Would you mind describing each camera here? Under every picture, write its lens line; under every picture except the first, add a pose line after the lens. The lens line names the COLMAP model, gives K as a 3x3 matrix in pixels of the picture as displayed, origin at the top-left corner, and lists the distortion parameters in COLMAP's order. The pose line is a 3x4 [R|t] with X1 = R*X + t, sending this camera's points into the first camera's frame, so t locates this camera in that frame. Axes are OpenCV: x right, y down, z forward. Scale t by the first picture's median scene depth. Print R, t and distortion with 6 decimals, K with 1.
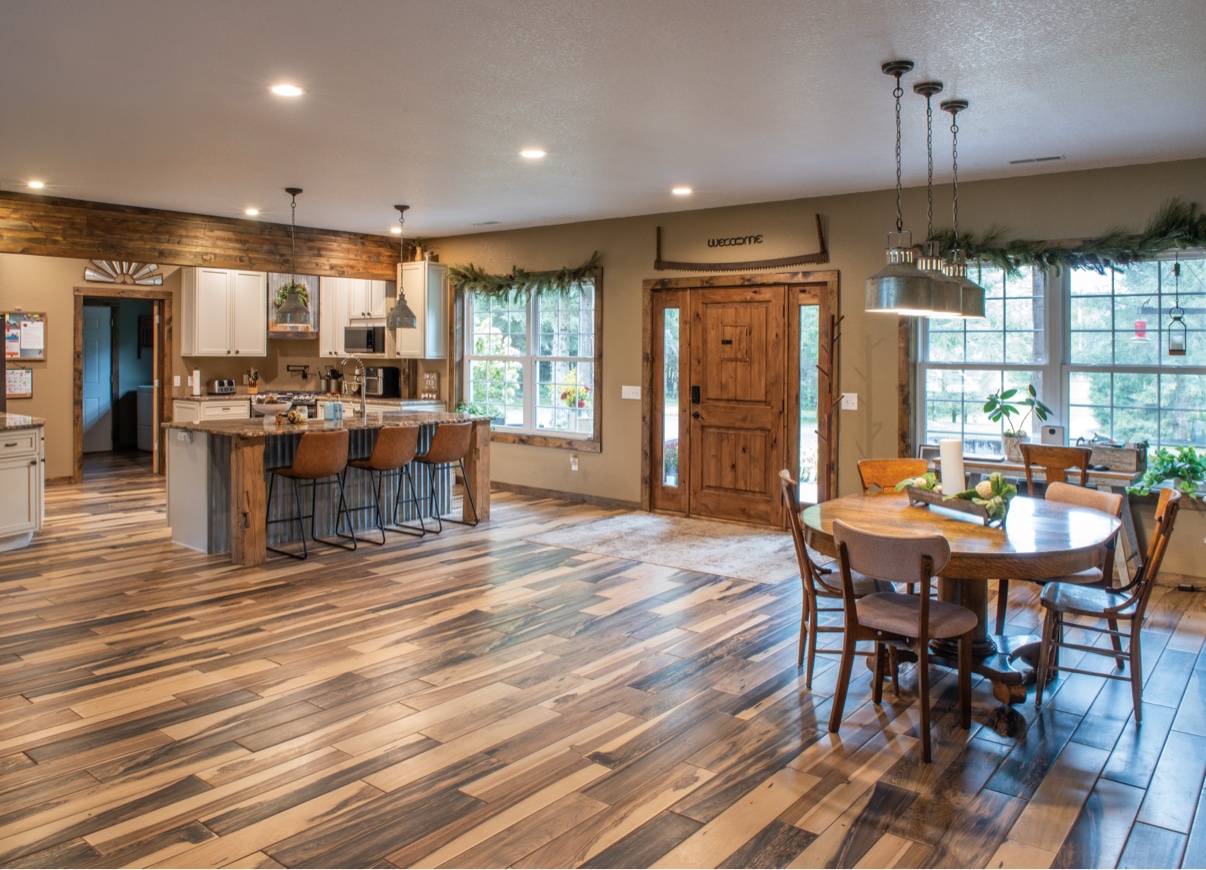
lens RADIAL K [[952.6, 0, 596.5], [0, 952.6, 426.1], [0, 0, 1]] dist [0.002391, -0.001040]
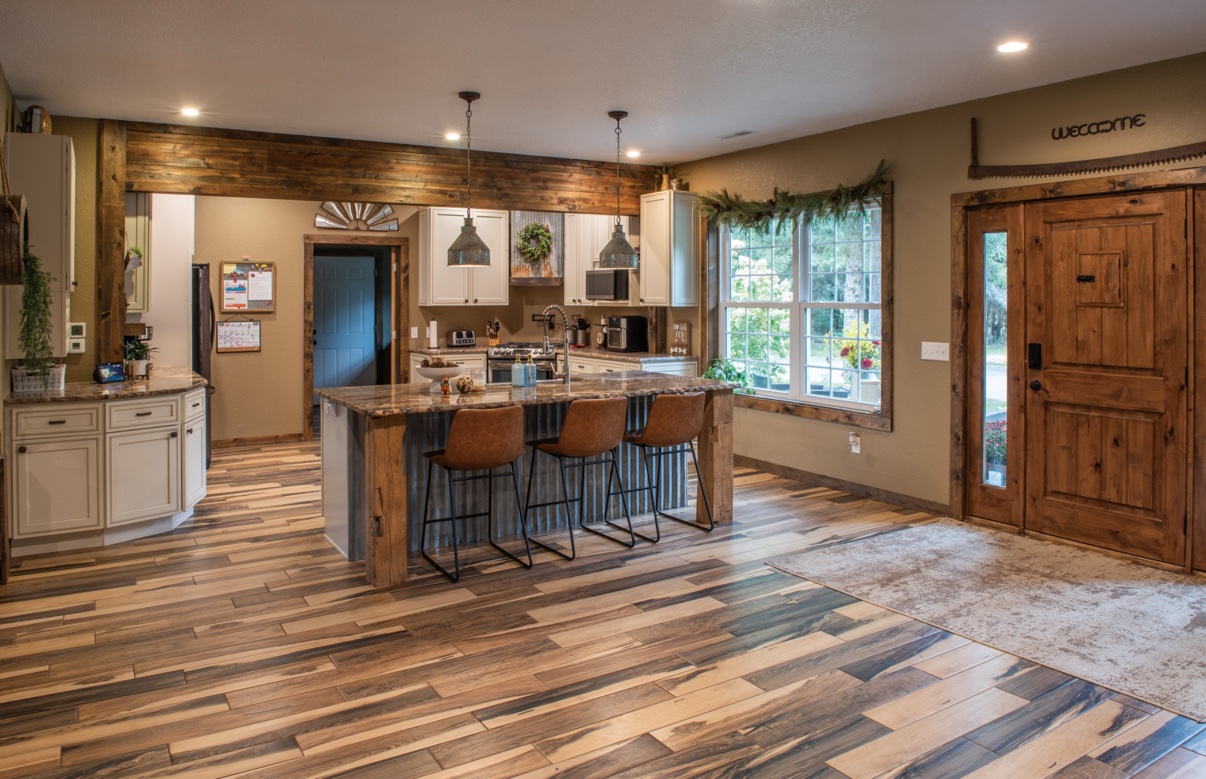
lens RADIAL K [[857.3, 0, 595.6], [0, 857.3, 318.2], [0, 0, 1]] dist [-0.034484, -0.013930]
pose [[0.939685, -0.003703, -0.342021, 0.016945], [-0.014673, 0.998584, -0.051125, -0.025405], [0.341726, 0.053060, 0.938301, 0.330320]]
